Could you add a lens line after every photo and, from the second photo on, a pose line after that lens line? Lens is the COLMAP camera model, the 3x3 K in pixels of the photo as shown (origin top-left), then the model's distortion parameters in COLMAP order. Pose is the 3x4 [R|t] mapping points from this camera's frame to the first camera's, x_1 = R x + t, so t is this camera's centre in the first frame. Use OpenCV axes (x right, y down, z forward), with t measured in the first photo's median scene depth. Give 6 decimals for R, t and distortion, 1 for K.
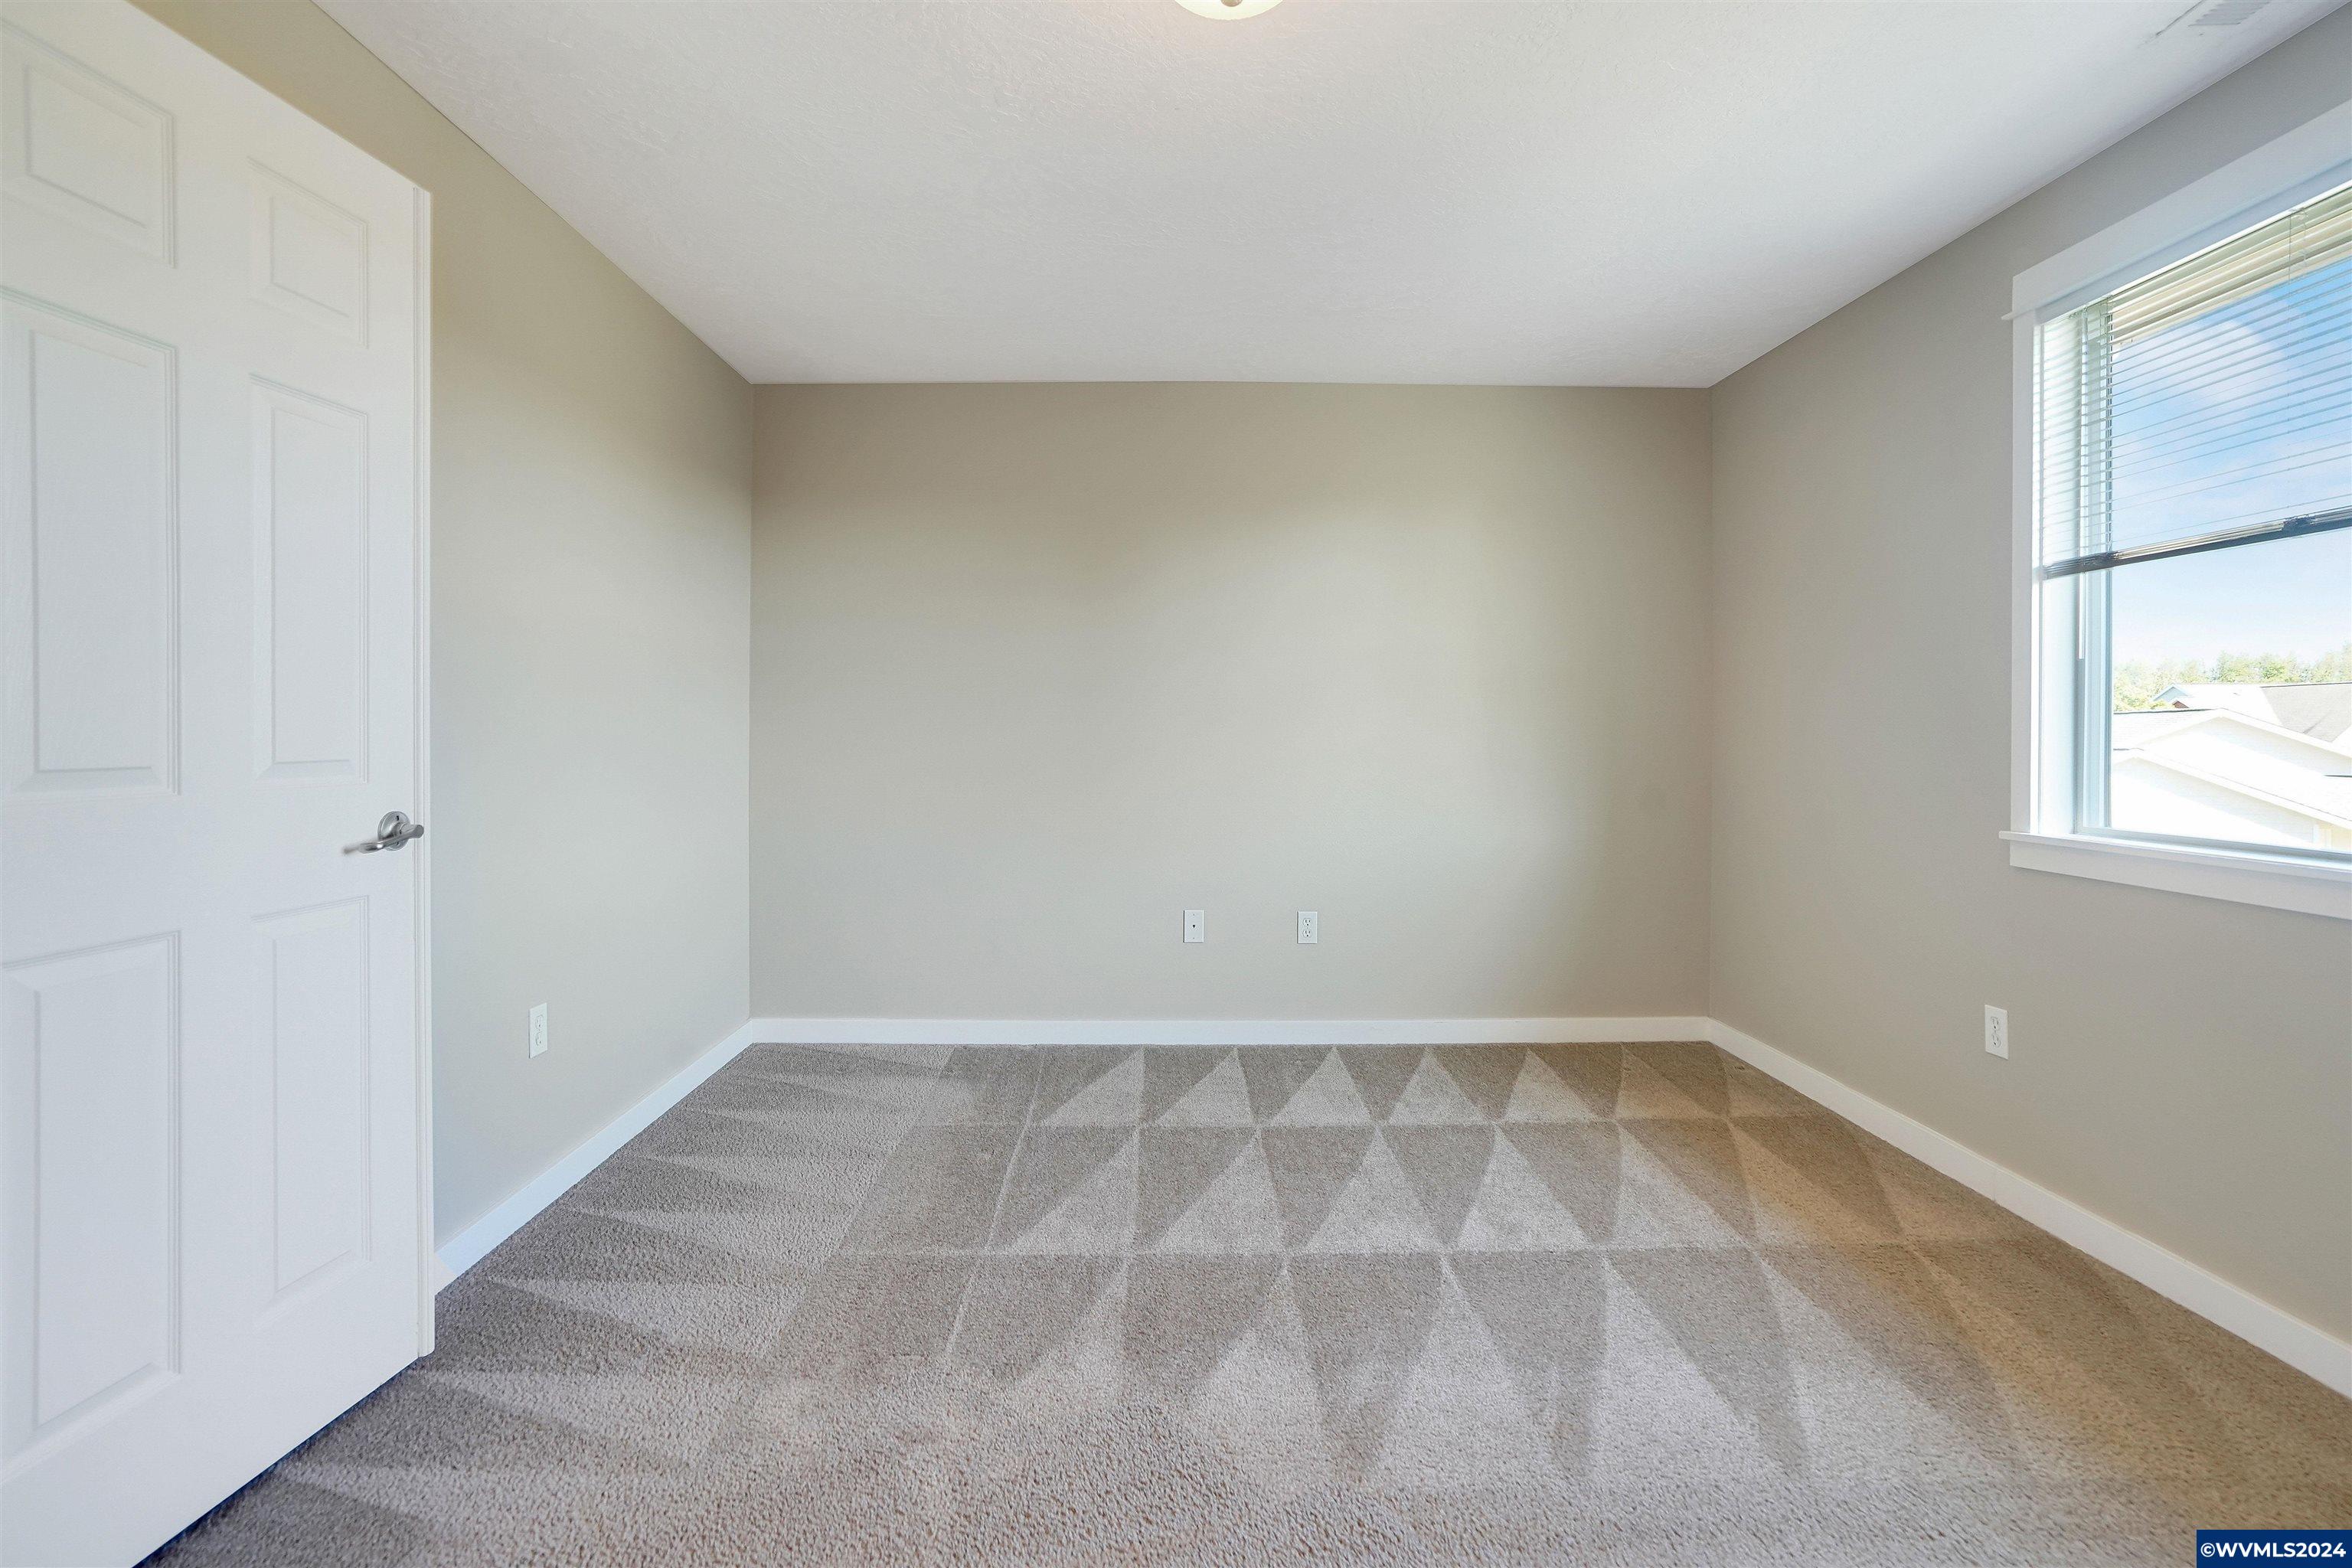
lens RADIAL K [[1145.2, 0, 1175.6], [0, 1145.2, 732.3], [0, 0, 1]] dist [-0.067791, 0.045998]
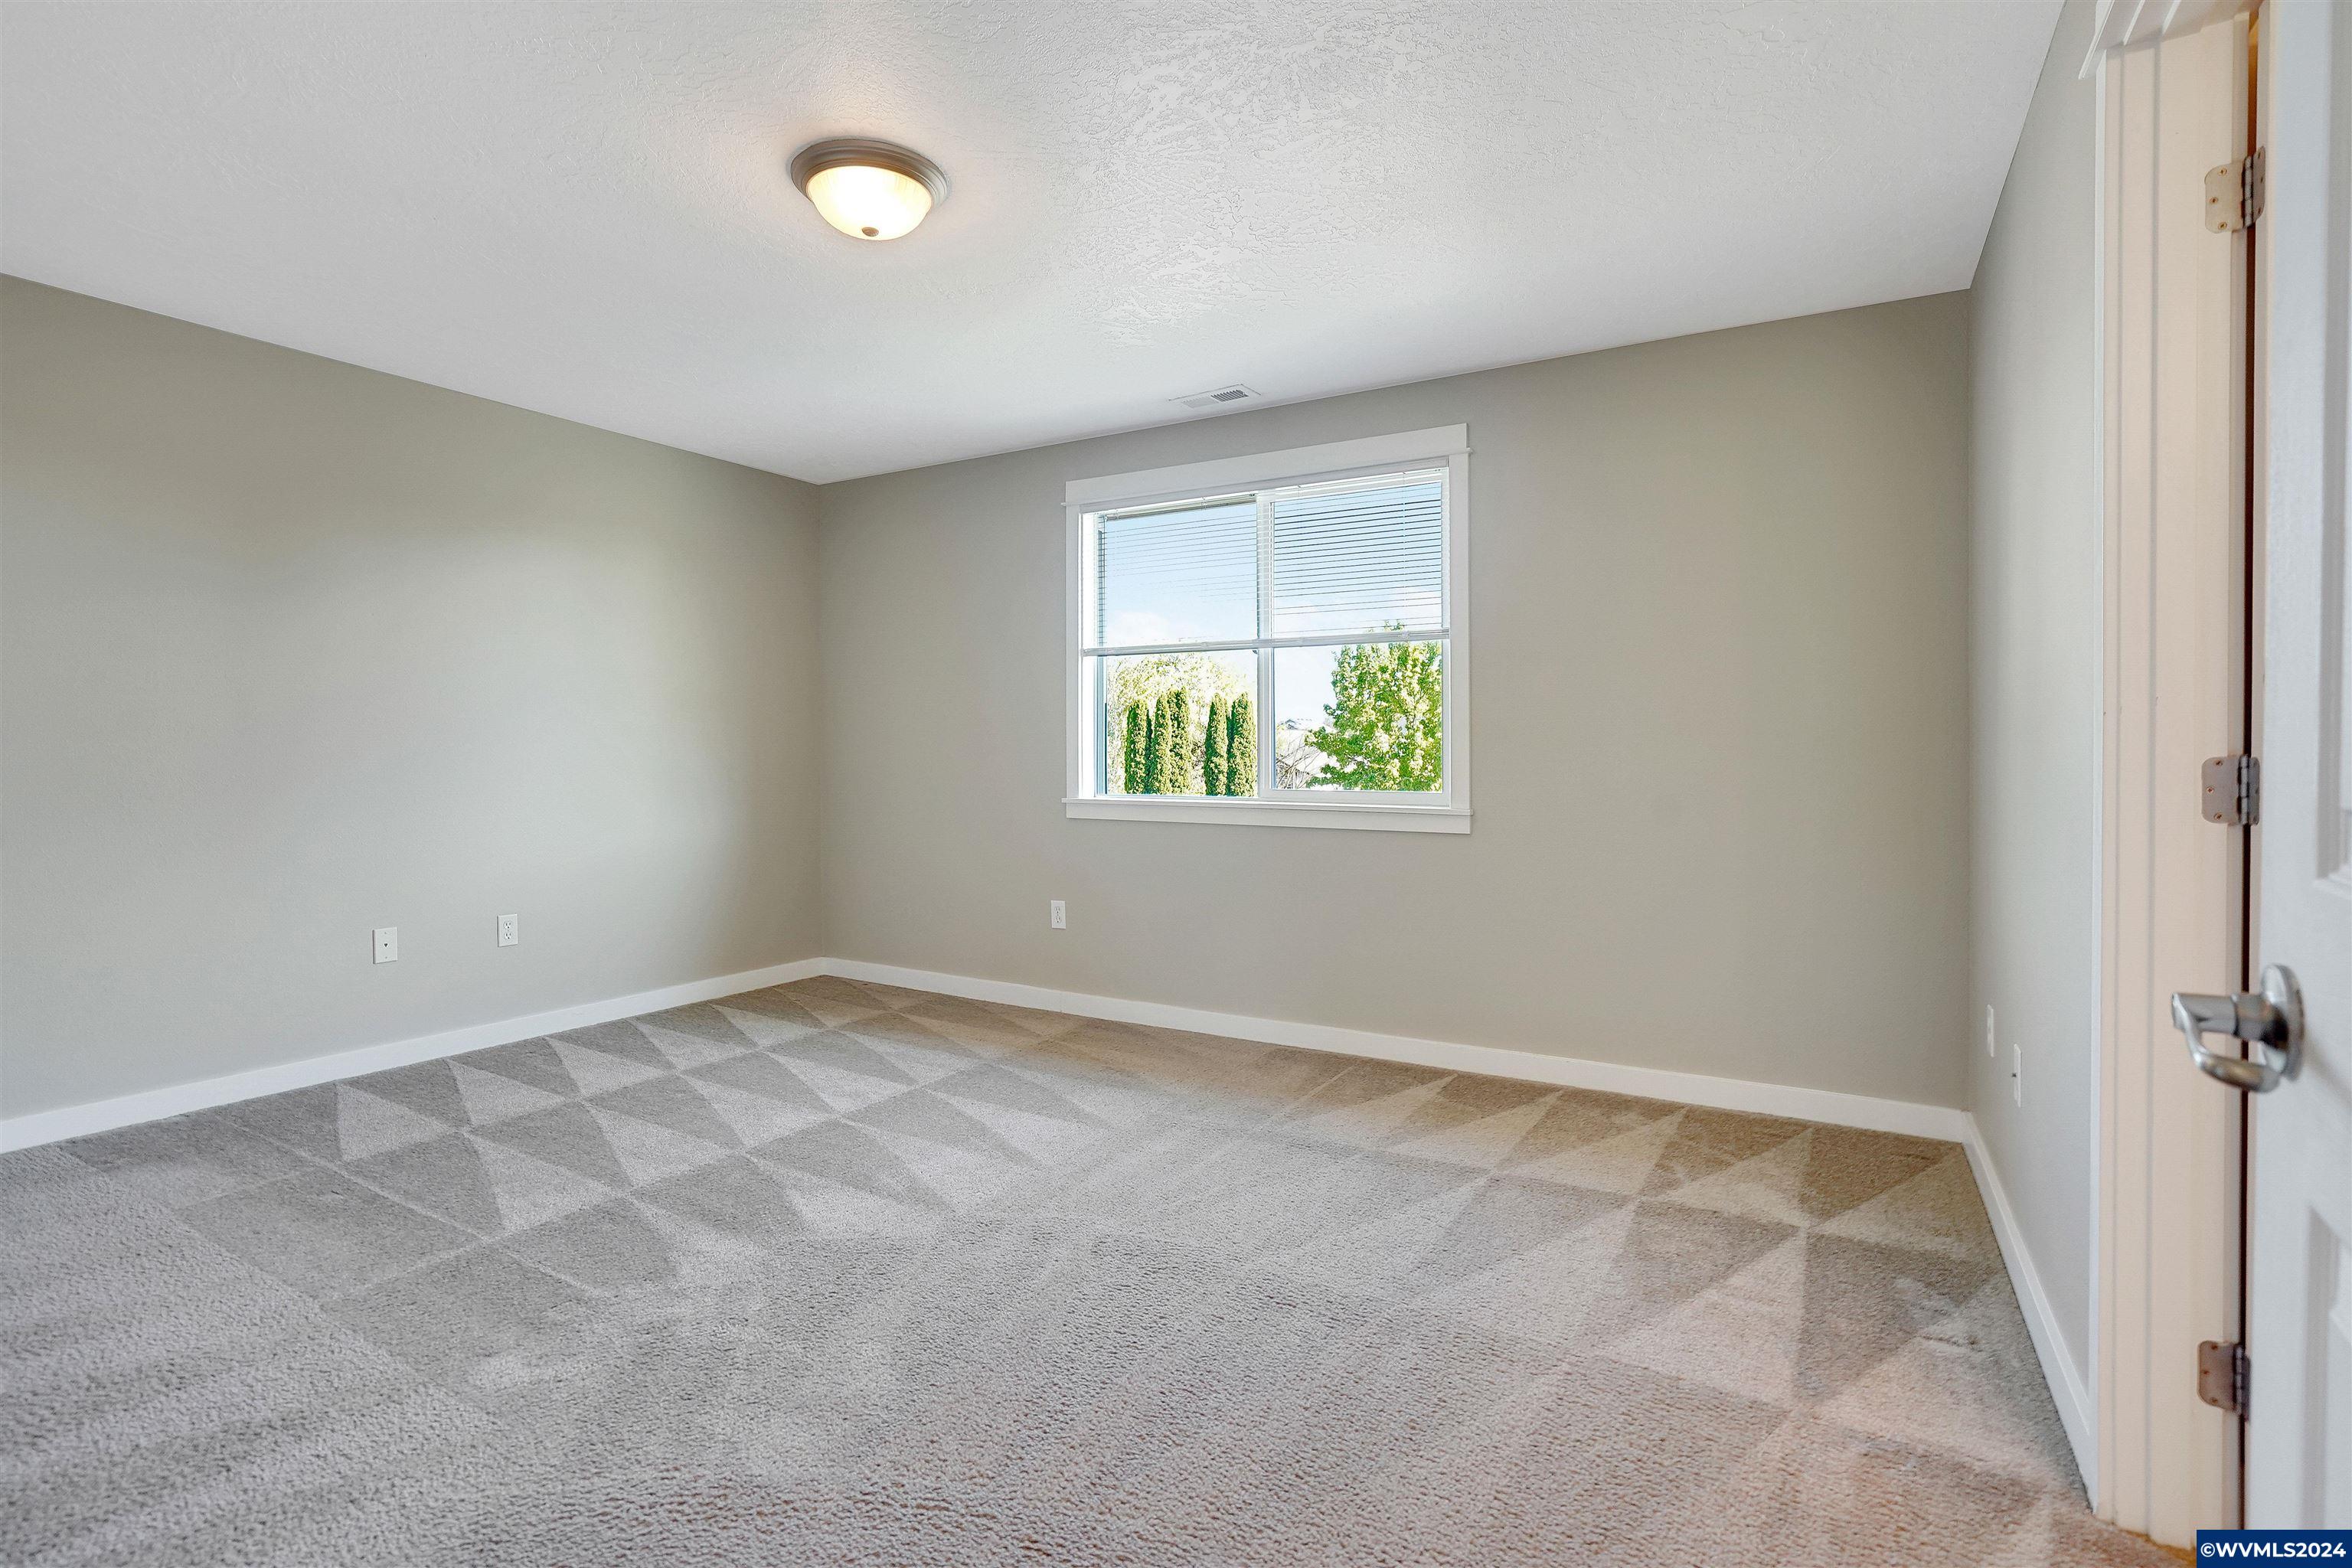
lens RADIAL K [[1124.4, 0, 1115.9], [0, 1124.4, 736.0], [0, 0, 1]] dist [-0.003172, 0.000185]
pose [[0.561862, 0.007149, 0.827200, -0.656746], [0.002411, 0.999944, -0.010279, 0.009619], [-0.827228, 0.007769, 0.561813, -0.053215]]
